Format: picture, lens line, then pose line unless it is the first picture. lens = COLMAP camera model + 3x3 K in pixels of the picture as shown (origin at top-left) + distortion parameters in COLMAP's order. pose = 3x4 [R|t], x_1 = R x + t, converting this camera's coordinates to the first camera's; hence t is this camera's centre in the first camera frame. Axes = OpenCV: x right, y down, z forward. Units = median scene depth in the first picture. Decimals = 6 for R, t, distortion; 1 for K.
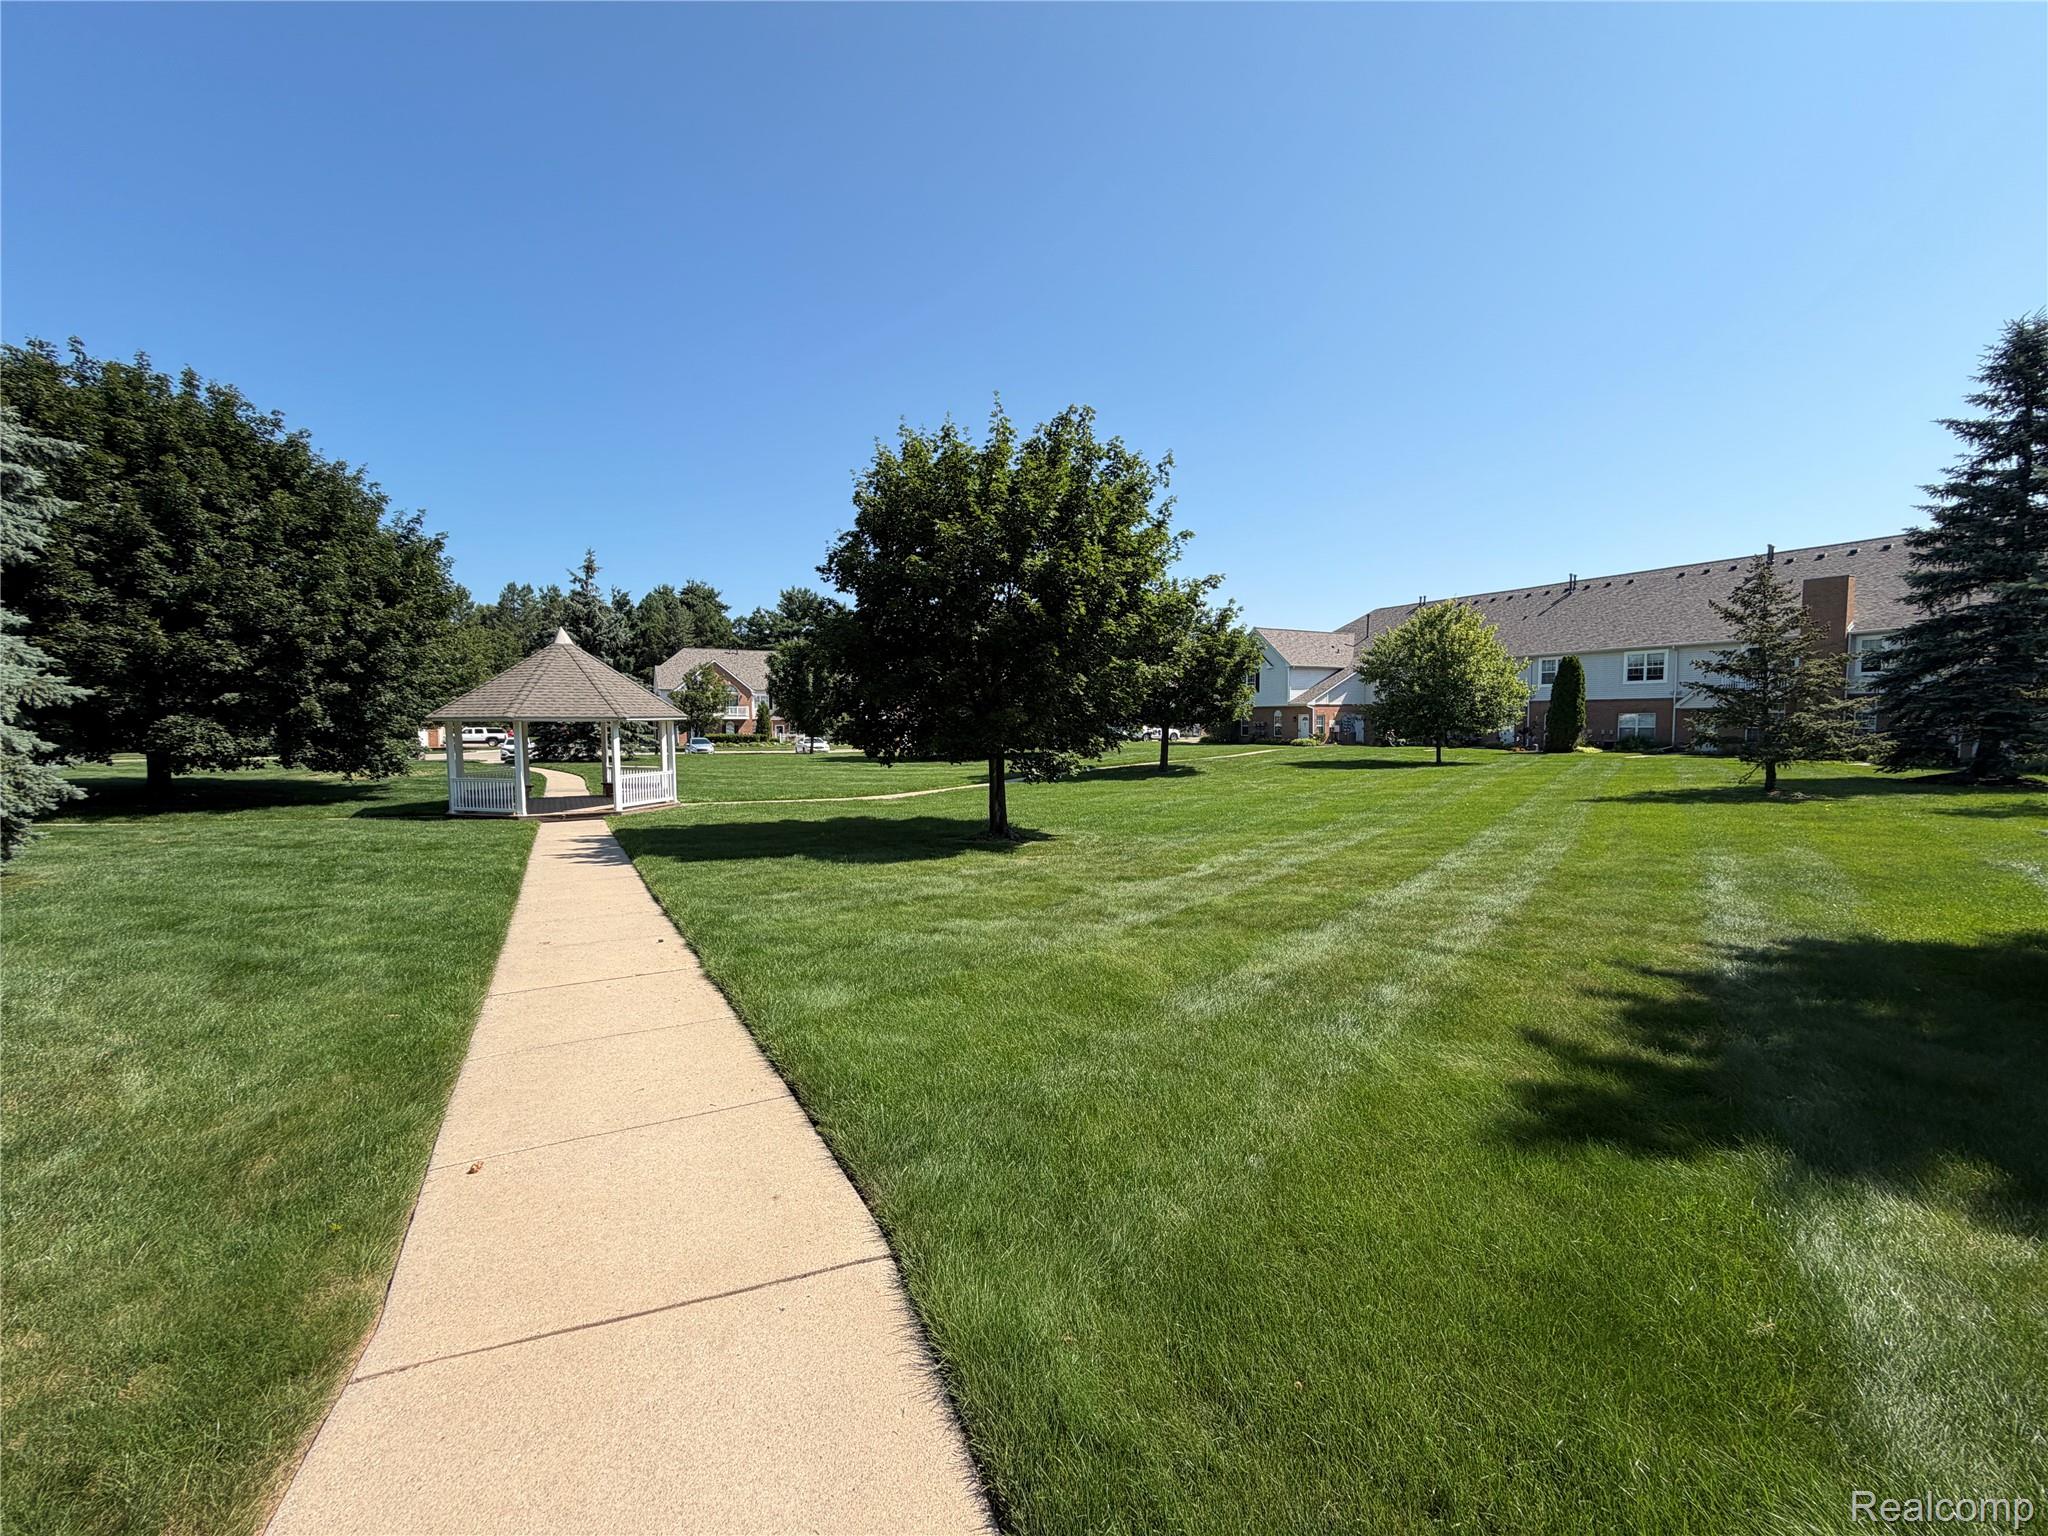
lens RADIAL K [[822.0, 0, 1014.6], [0, 822.0, 760.0], [0, 0, 1]] dist [-0.003423, -0.000227]
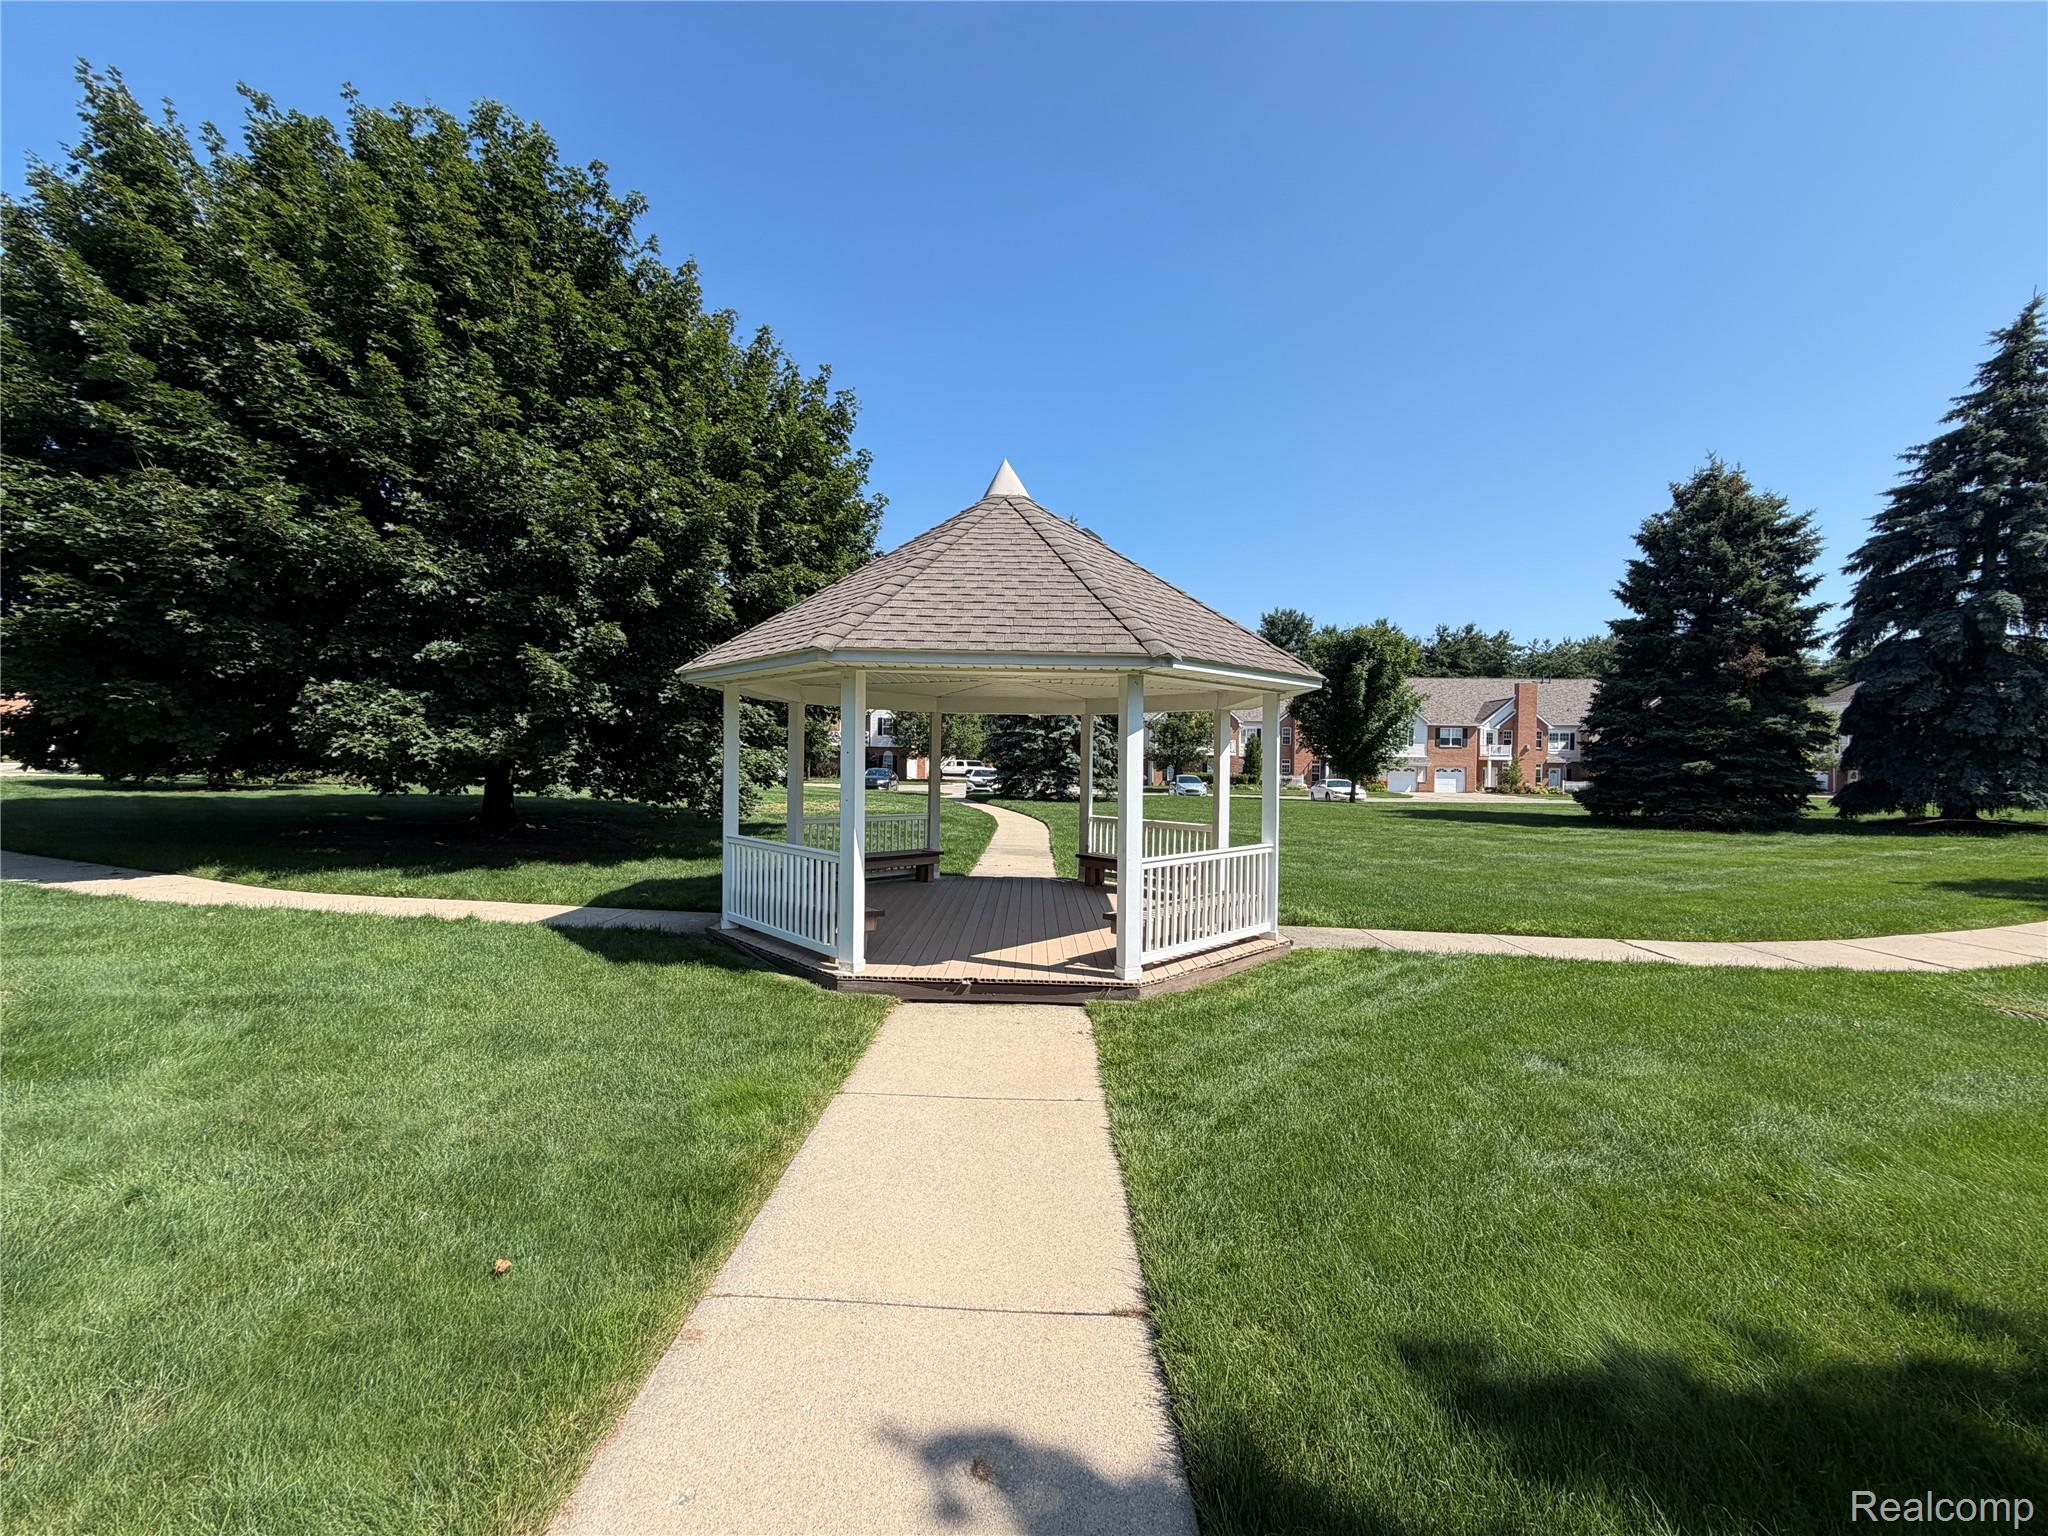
lens RADIAL K [[822.0, 0, 1024.7], [0, 822.0, 767.7], [0, 0, 1]] dist [-0.003423, -0.000227]
pose [[0.866384, 0.021240, -0.498926, -0.335618], [-0.044599, 0.998394, -0.034944, -0.000212], [0.497383, 0.052527, 0.865940, 0.654530]]
